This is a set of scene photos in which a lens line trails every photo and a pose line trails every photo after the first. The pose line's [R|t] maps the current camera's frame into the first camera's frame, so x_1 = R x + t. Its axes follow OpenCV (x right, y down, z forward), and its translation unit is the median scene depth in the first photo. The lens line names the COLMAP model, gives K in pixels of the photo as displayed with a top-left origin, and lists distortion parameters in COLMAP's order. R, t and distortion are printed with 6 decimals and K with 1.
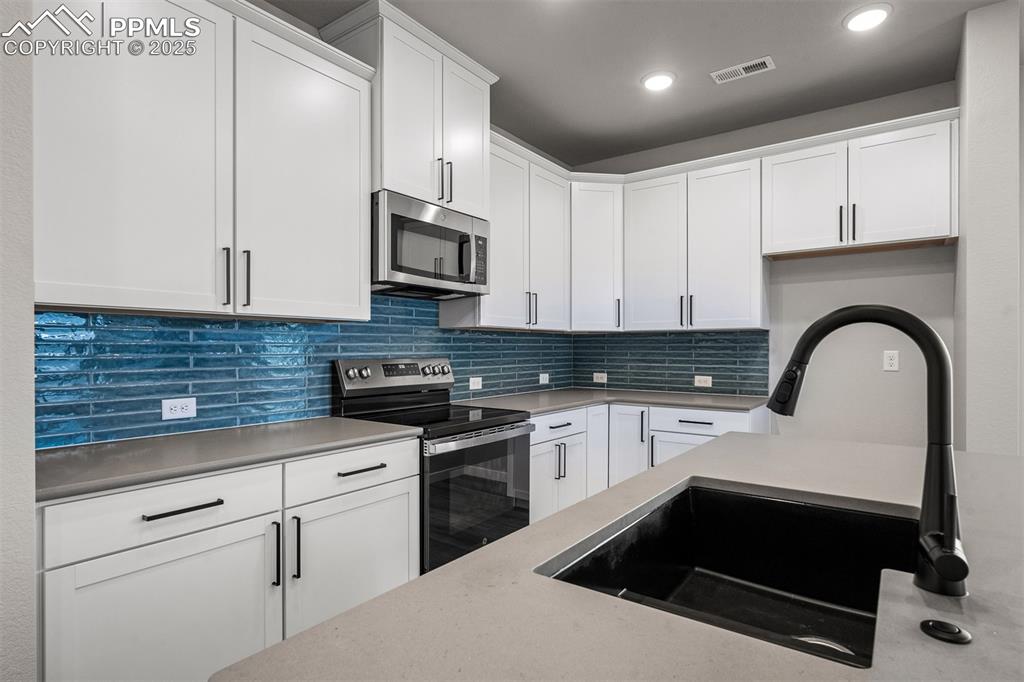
lens RADIAL K [[541.3, 0, 511.0], [0, 541.3, 350.8], [0, 0, 1]] dist [-0.000940, 0.000241]
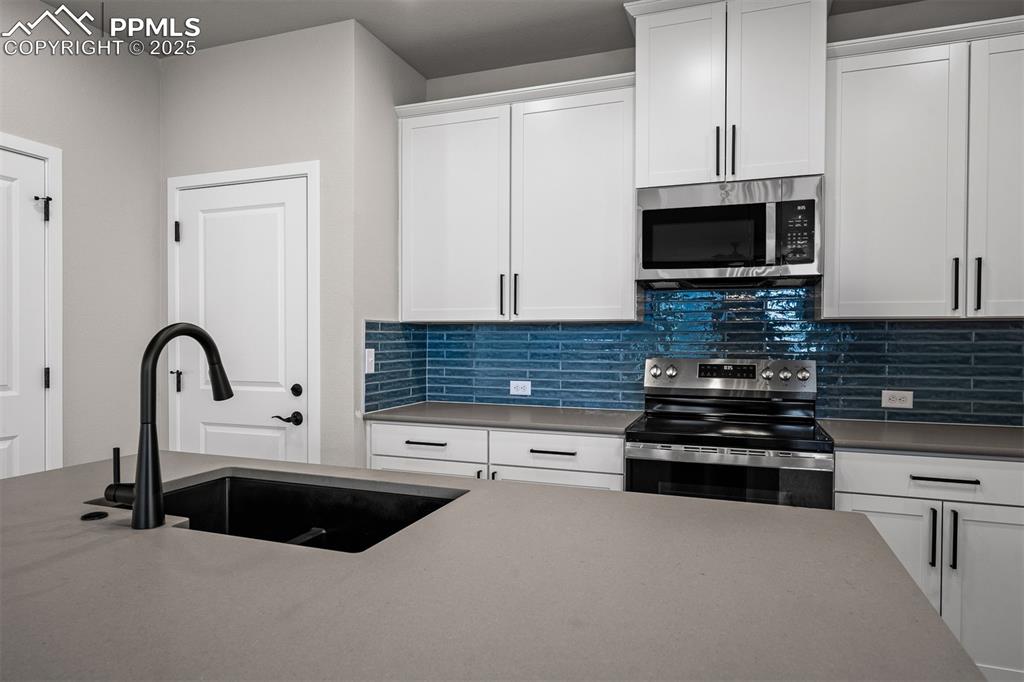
lens RADIAL K [[613.8, 0, 514.6], [0, 613.8, 350.0], [0, 0, 1]] dist [0.001726, 0.000334]
pose [[0.271523, 0.015623, -0.962305, 0.651514], [-0.008362, 0.999869, 0.013873, -0.010409], [0.962396, 0.004280, 0.271618, 0.383069]]
